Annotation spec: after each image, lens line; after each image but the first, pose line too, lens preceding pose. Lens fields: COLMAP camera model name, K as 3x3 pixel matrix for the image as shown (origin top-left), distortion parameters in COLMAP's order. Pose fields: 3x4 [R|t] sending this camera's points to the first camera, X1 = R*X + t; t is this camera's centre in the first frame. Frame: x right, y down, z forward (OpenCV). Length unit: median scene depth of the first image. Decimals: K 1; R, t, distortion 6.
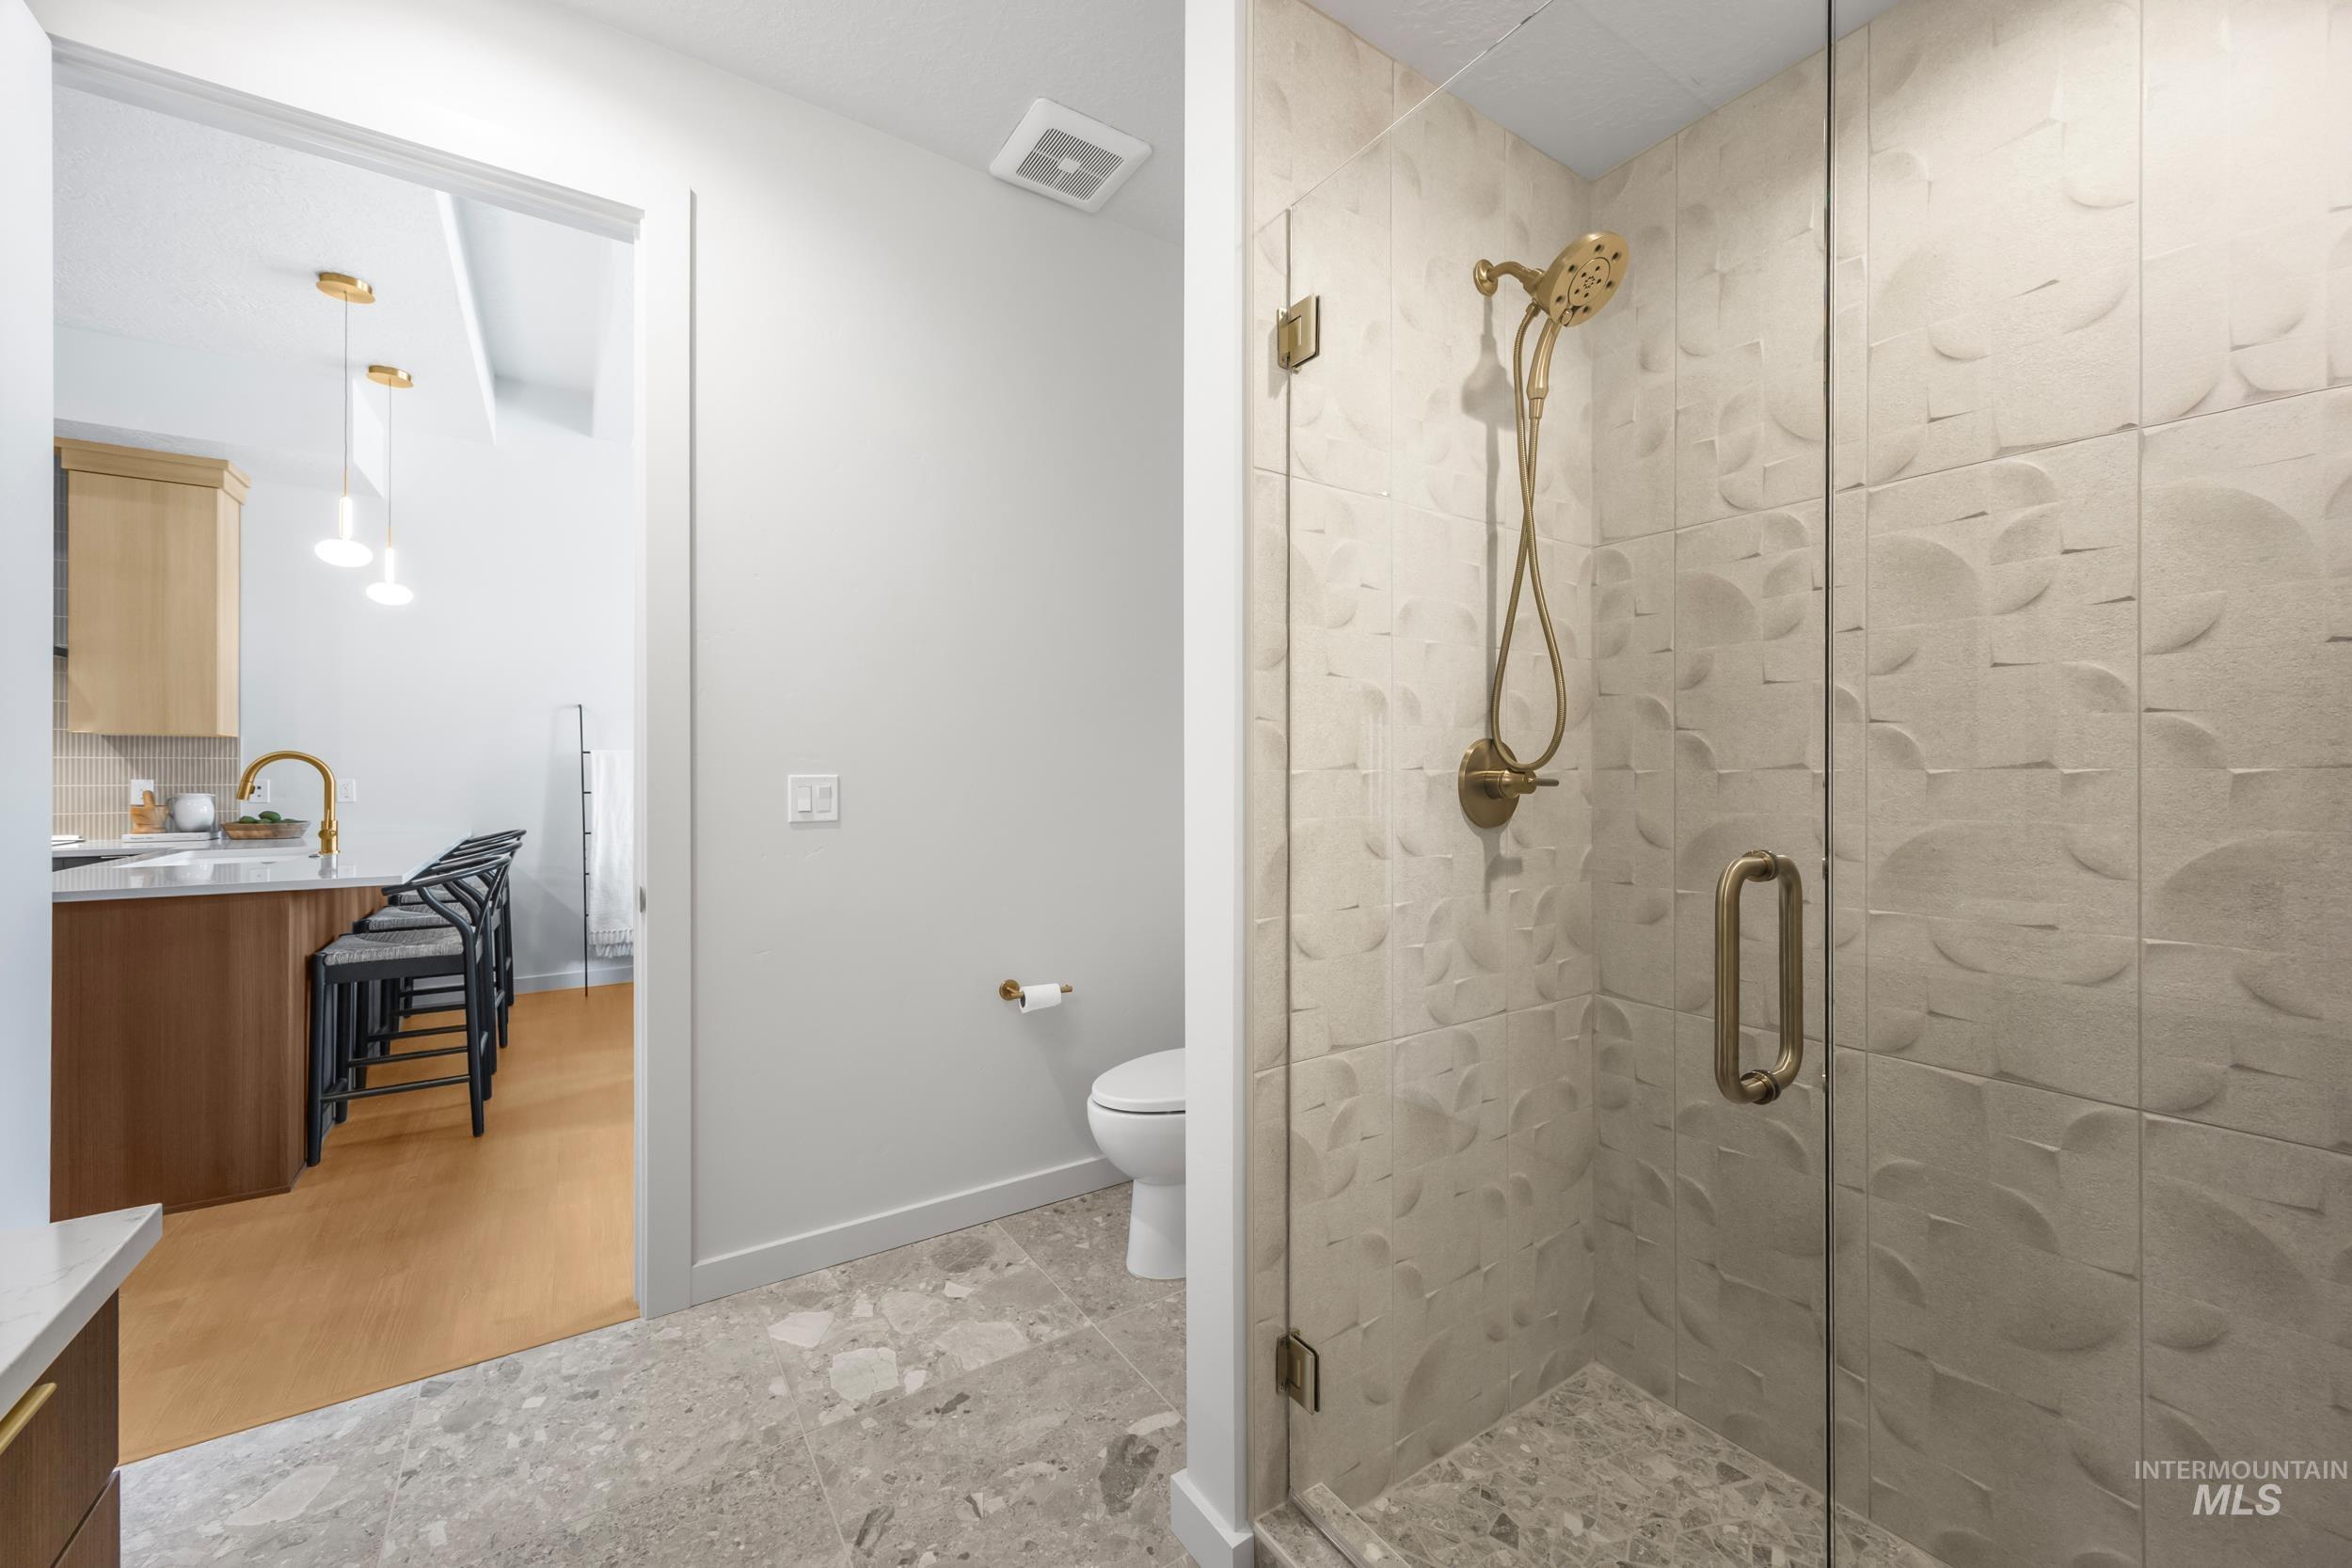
lens RADIAL K [[912.0, 0, 1167.3], [0, 912.0, 781.6], [0, 0, 1]] dist [-0.004815, -0.000001]
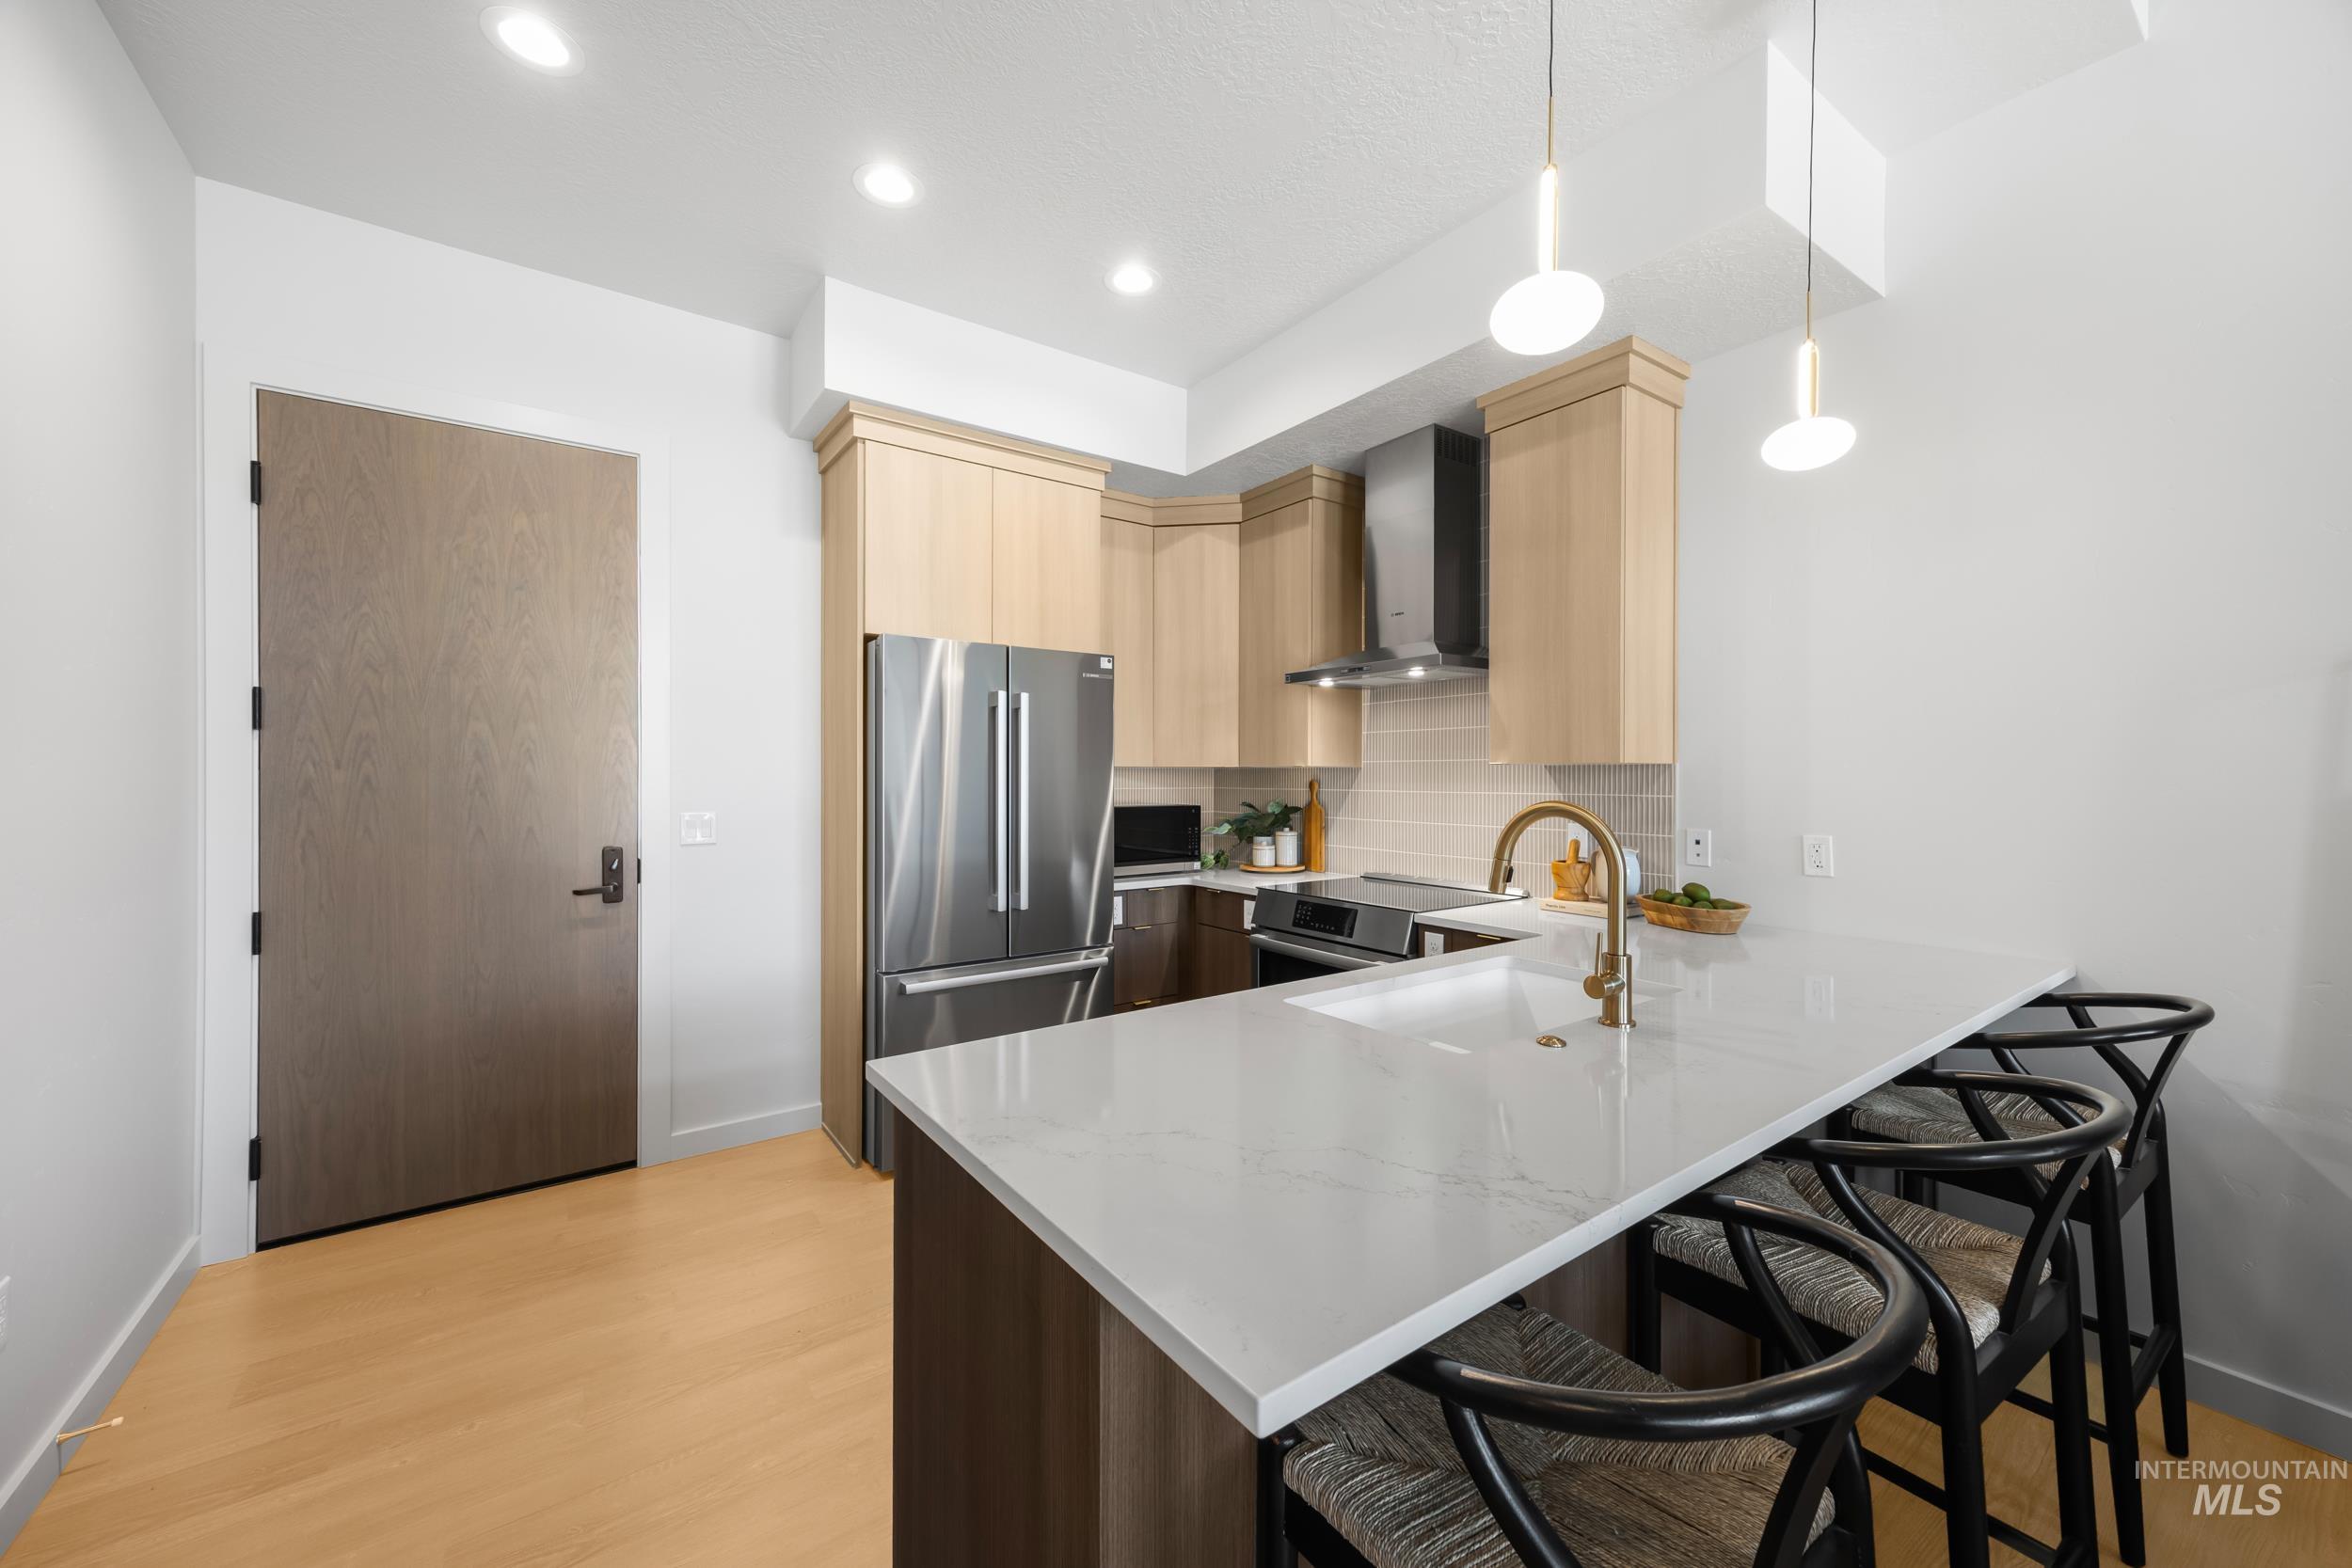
lens RADIAL K [[889.8, 0, 1167.9], [0, 889.8, 771.9], [0, 0, 1]] dist [0.001296, 0.000170]
pose [[0.034604, -0.005696, -0.999385, -0.412709], [-0.012732, 0.999900, -0.006139, -0.036230], [0.999320, 0.012936, 0.034528, 0.644400]]
